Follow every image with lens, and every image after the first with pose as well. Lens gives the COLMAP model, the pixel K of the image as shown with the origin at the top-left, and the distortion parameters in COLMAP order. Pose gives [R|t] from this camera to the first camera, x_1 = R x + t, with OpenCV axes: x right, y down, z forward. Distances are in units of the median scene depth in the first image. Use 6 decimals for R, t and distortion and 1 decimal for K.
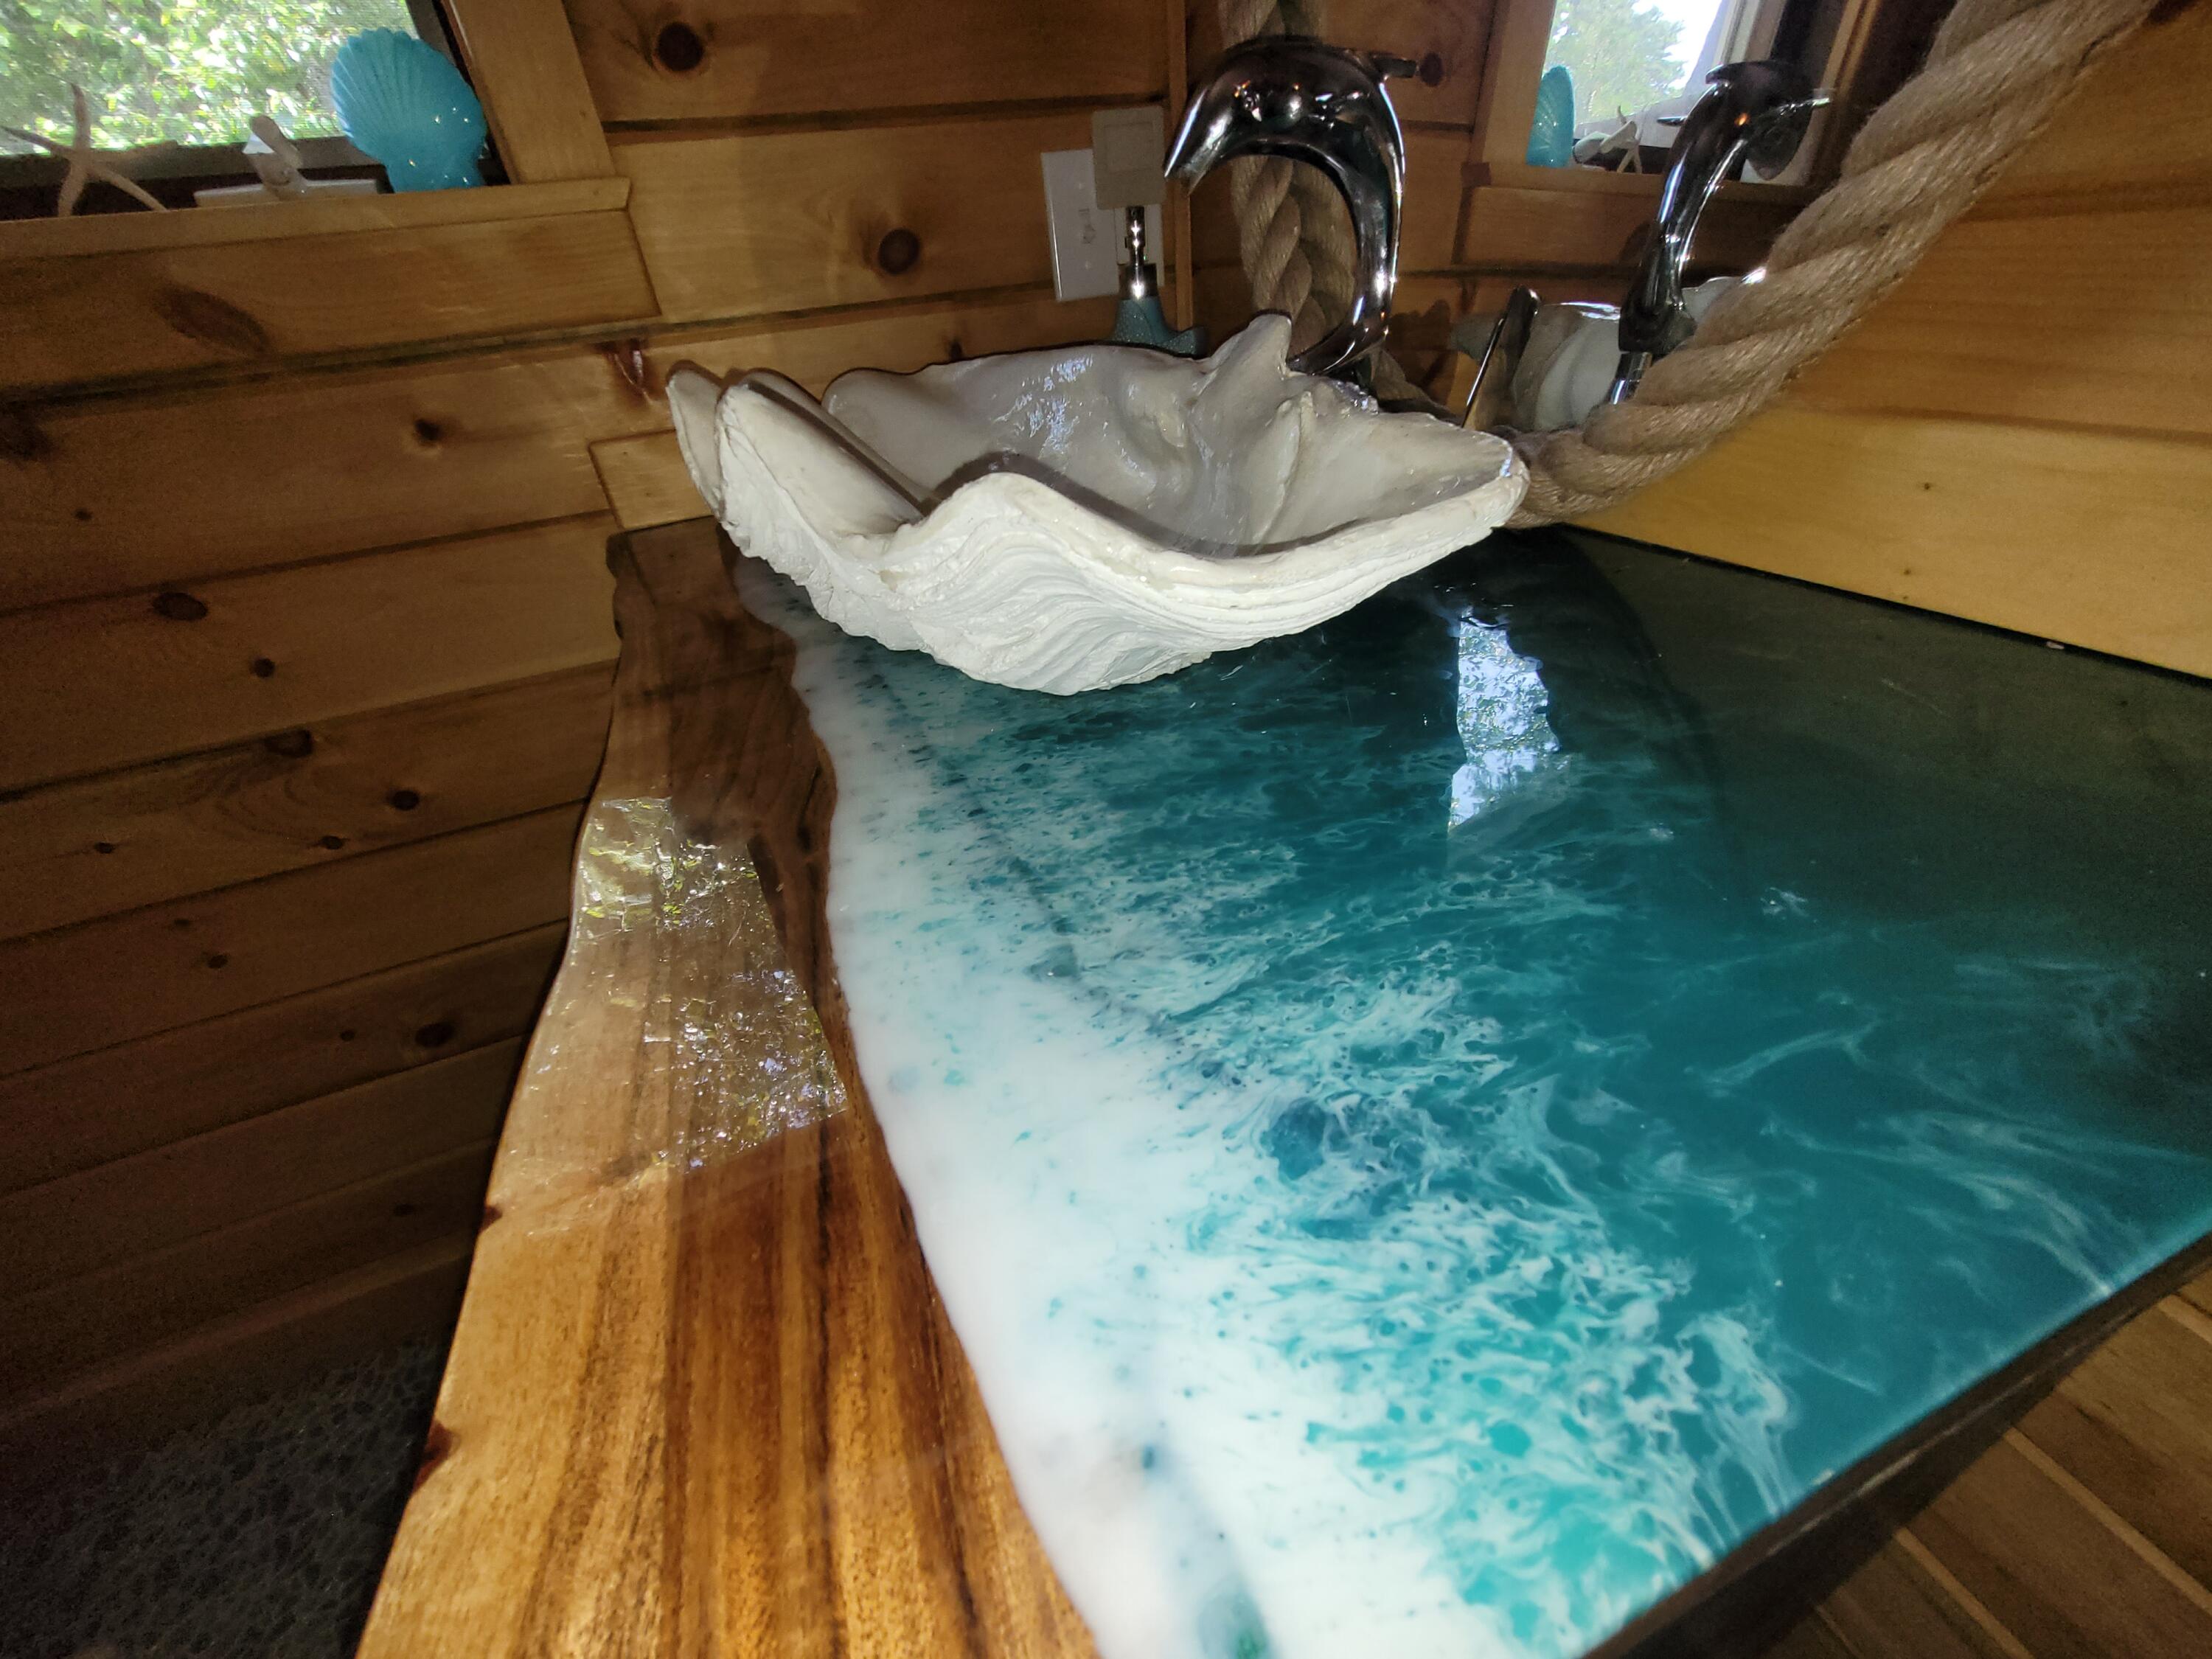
lens RADIAL K [[869.2, 0, 1094.4], [0, 869.2, 851.6], [0, 0, 1]] dist [0.015311, -0.003144]
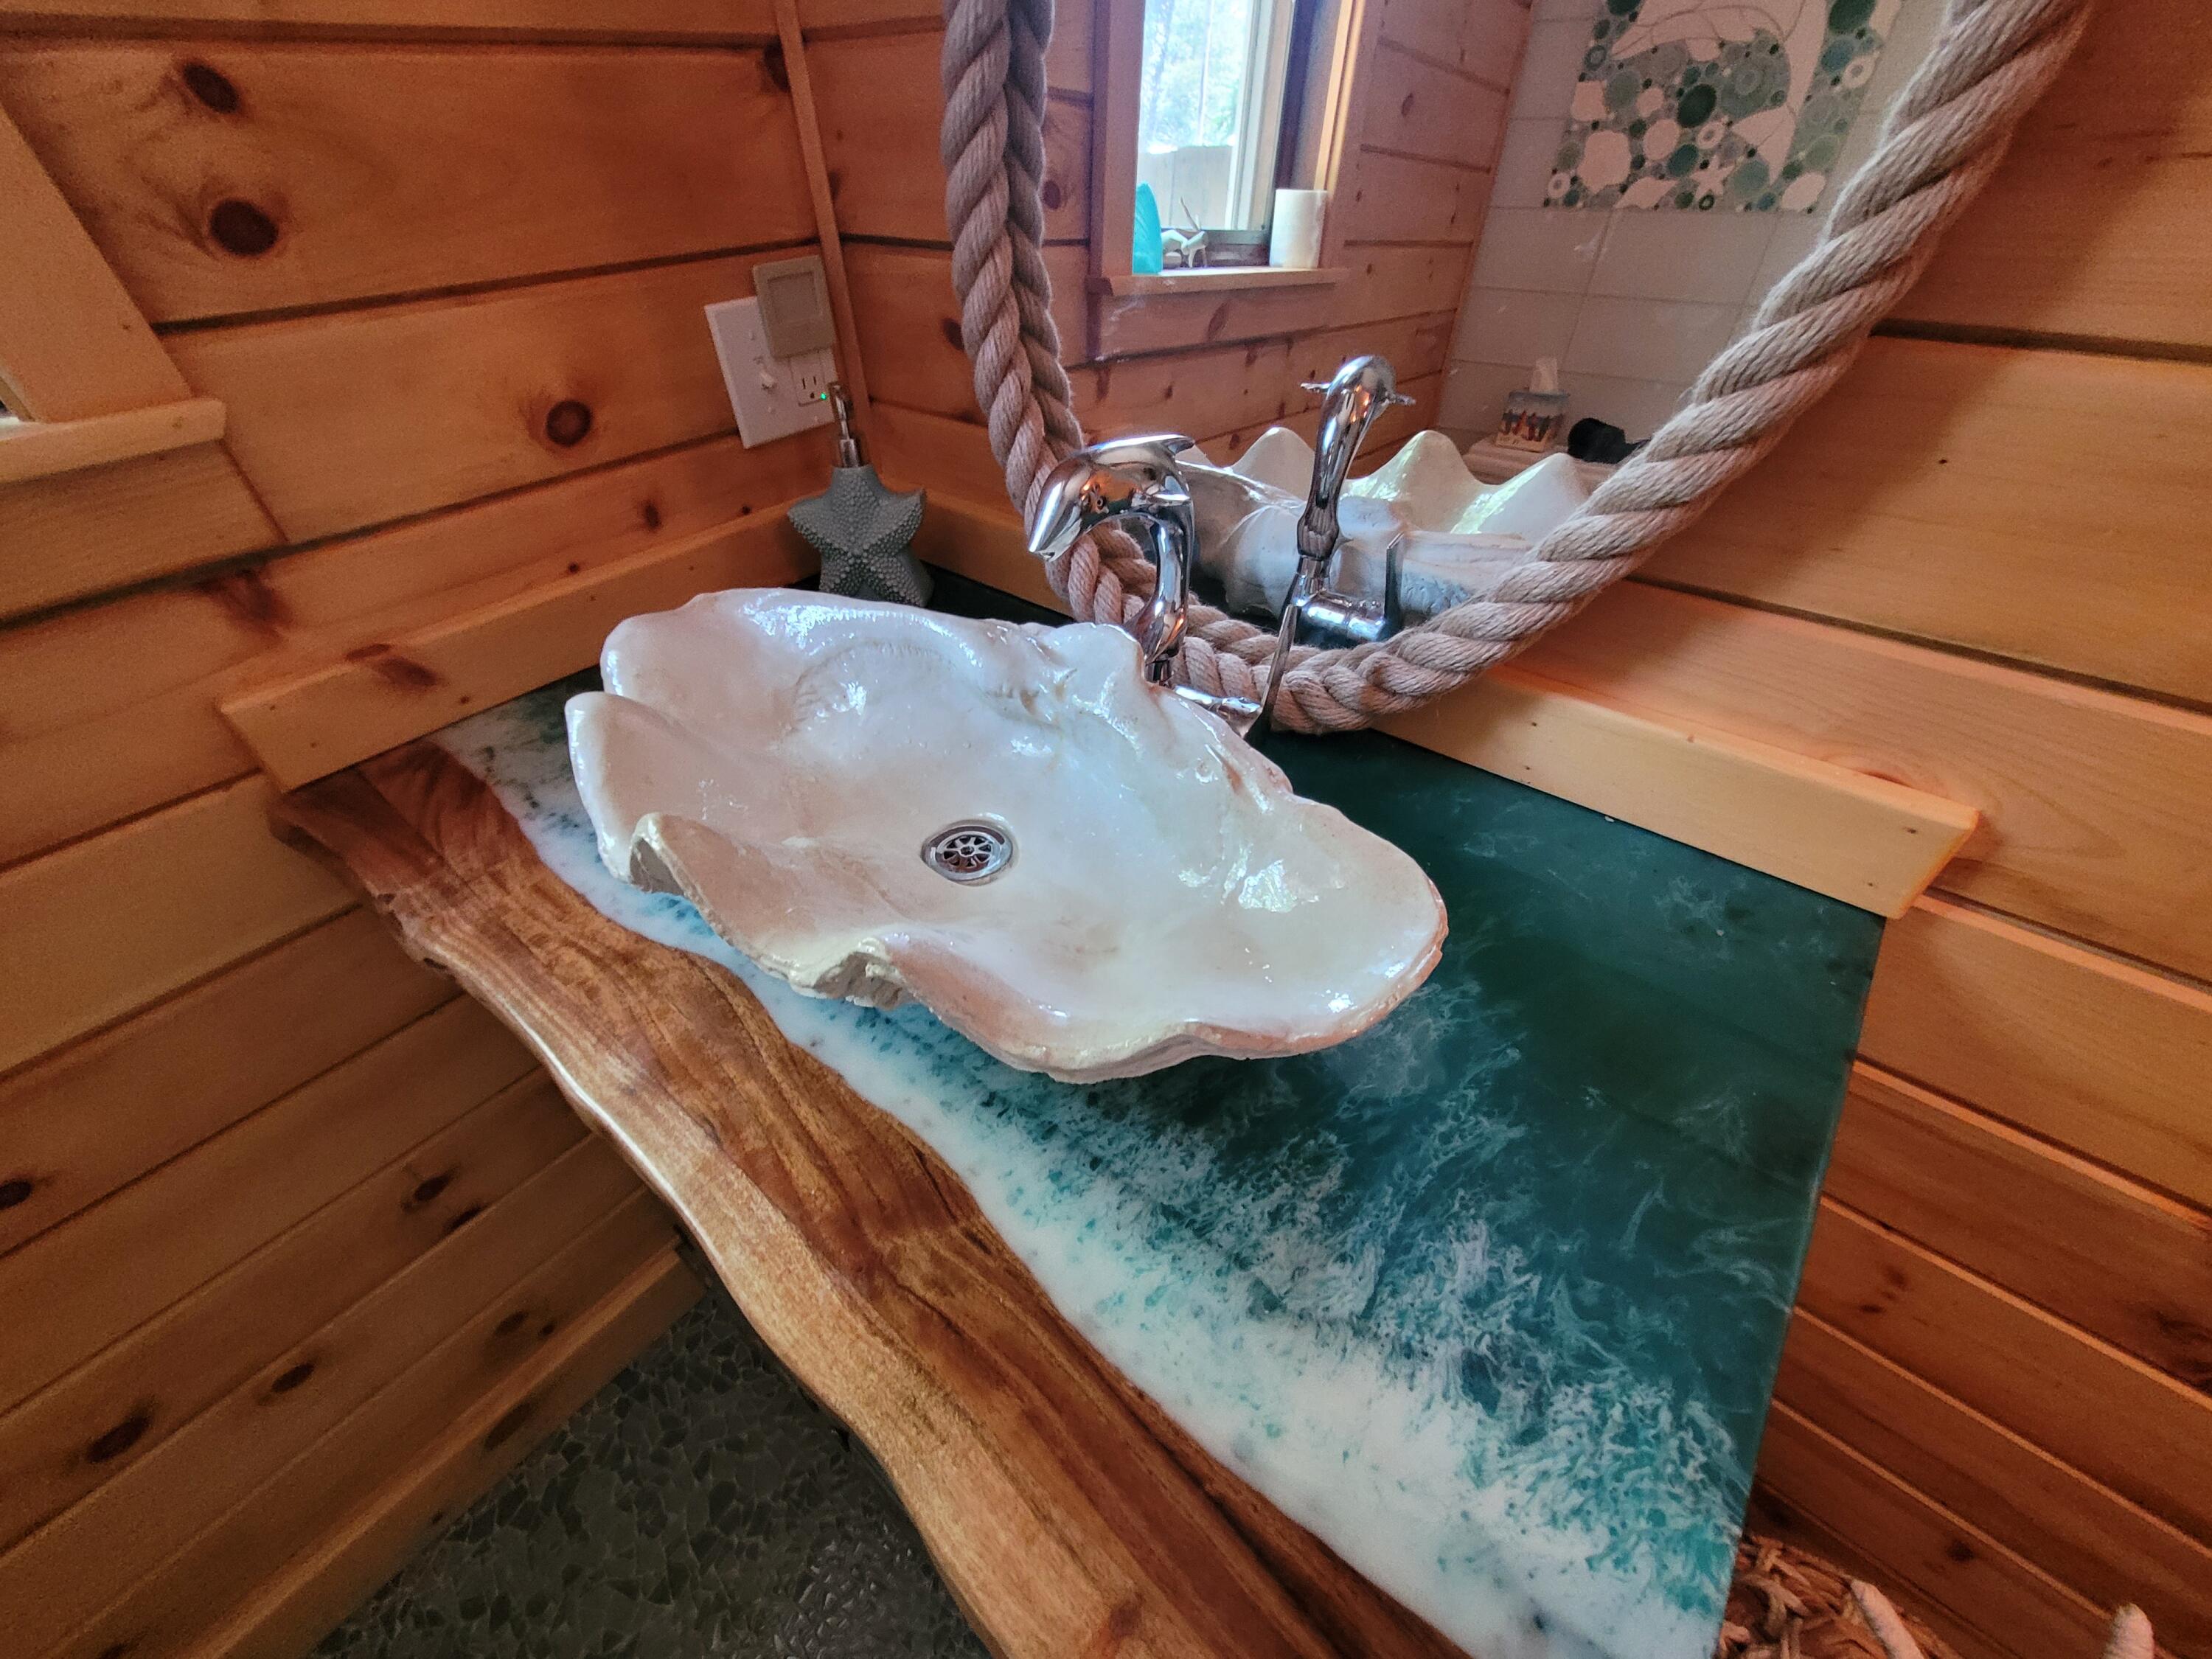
lens RADIAL K [[869.2, 0, 1095.2], [0, 869.2, 850.4], [0, 0, 1]] dist [0.015311, -0.003144]
pose [[0.884837, -0.248963, 0.393802, -0.826770], [0.213654, 0.967965, 0.131892, -1.039185], [-0.414023, -0.032566, 0.909684, -0.240394]]
